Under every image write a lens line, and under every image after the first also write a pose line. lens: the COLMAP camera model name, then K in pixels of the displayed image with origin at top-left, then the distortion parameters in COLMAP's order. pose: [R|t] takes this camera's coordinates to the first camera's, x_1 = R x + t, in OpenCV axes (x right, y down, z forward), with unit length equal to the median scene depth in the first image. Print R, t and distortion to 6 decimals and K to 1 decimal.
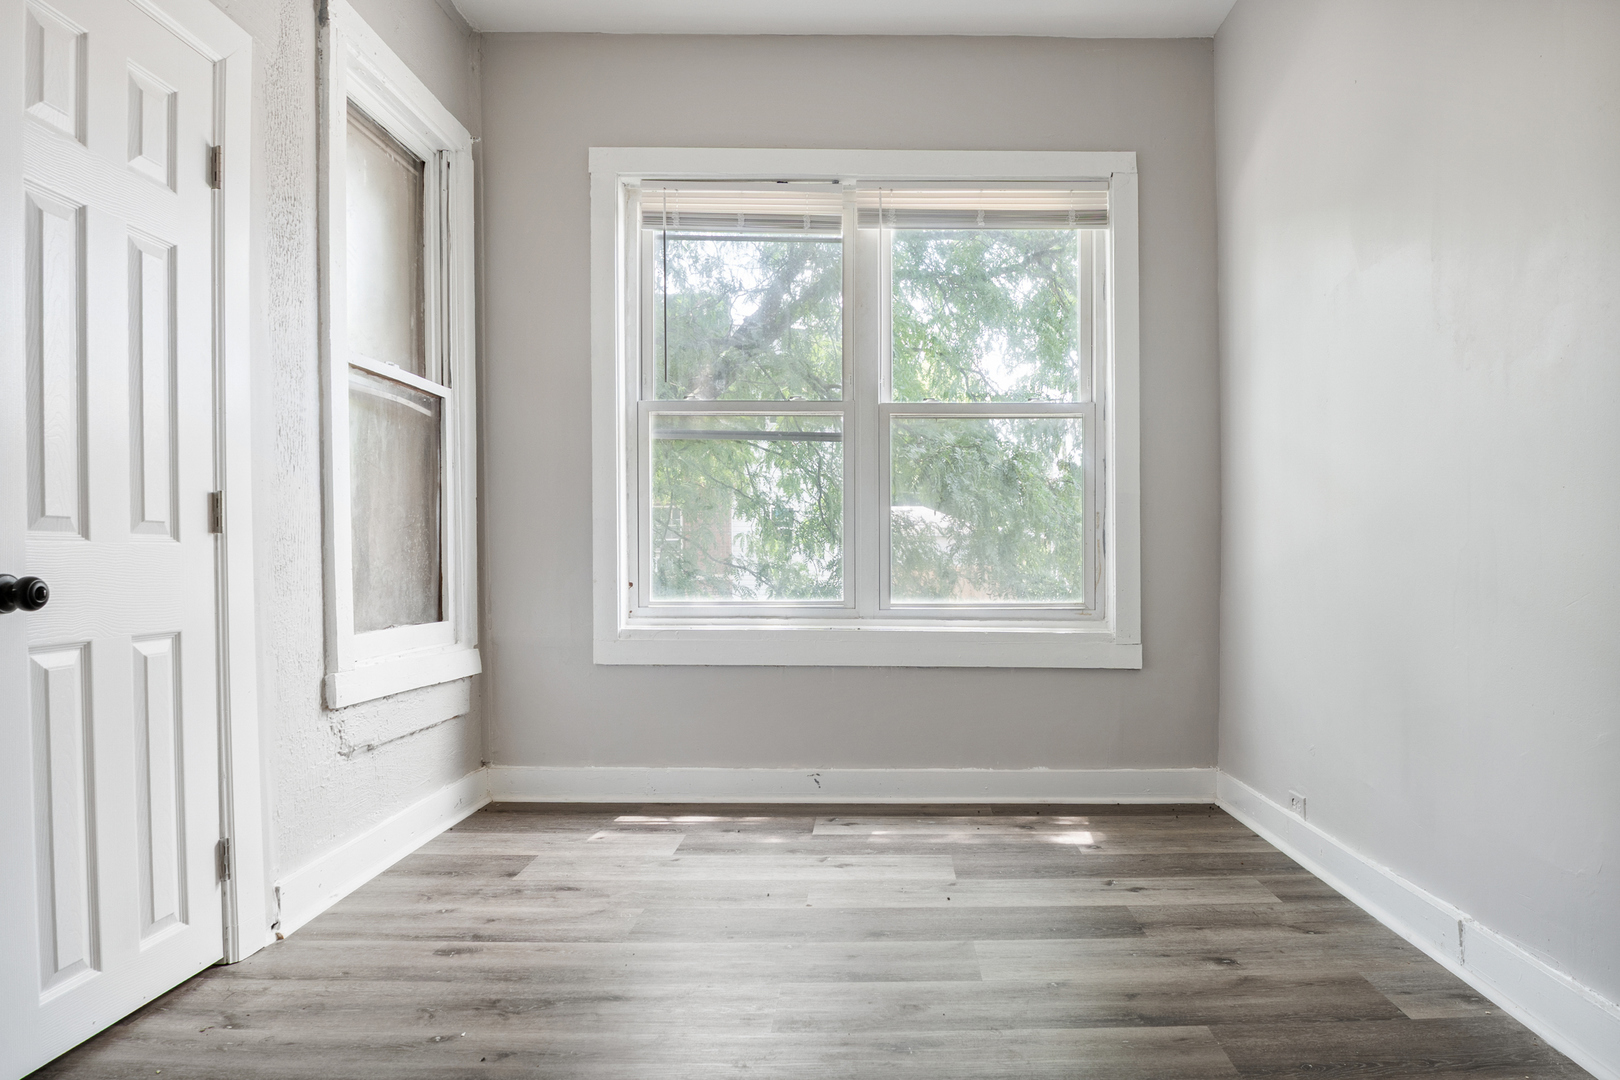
lens RADIAL K [[1101.0, 0, 815.7], [0, 1101.0, 557.7], [0, 0, 1]] dist [-0.030742, -0.000149]
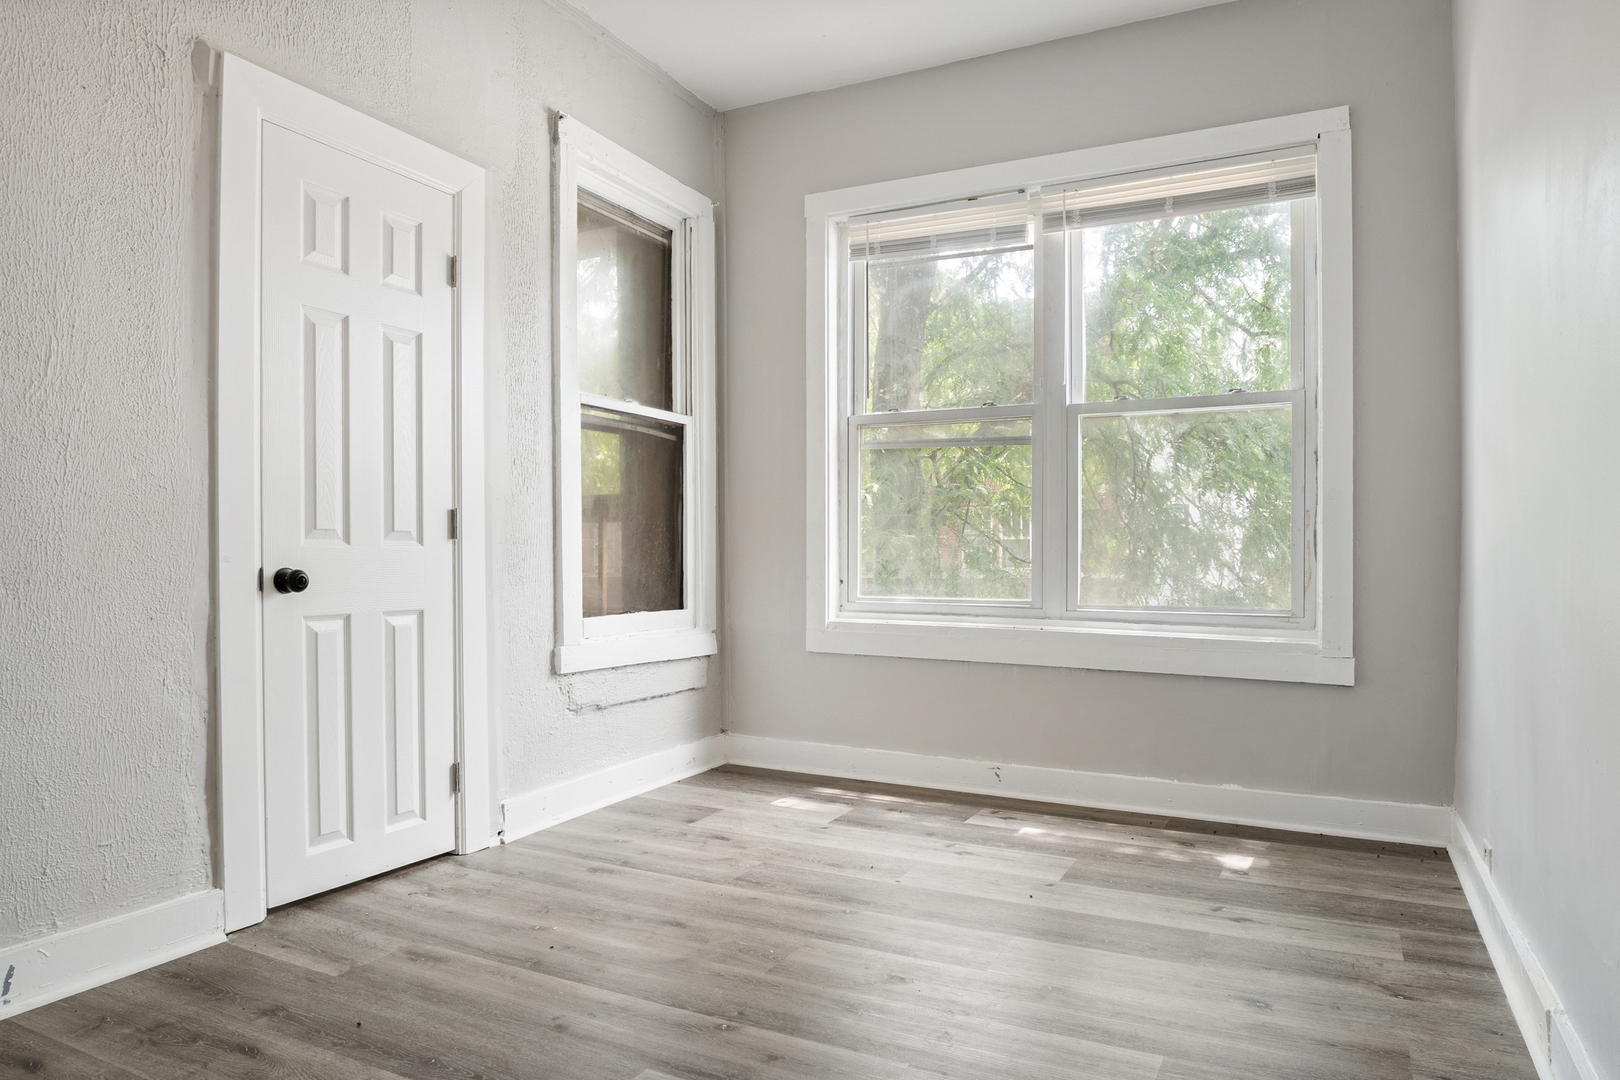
lens RADIAL K [[1101.0, 0, 815.7], [0, 1101.0, 557.7], [0, 0, 1]] dist [-0.030742, -0.000149]
pose [[0.870310, 0.006203, -0.492465, 0.385367], [-0.004146, 0.999978, 0.005270, -0.006129], [0.492486, -0.002545, 0.870317, 0.017177]]
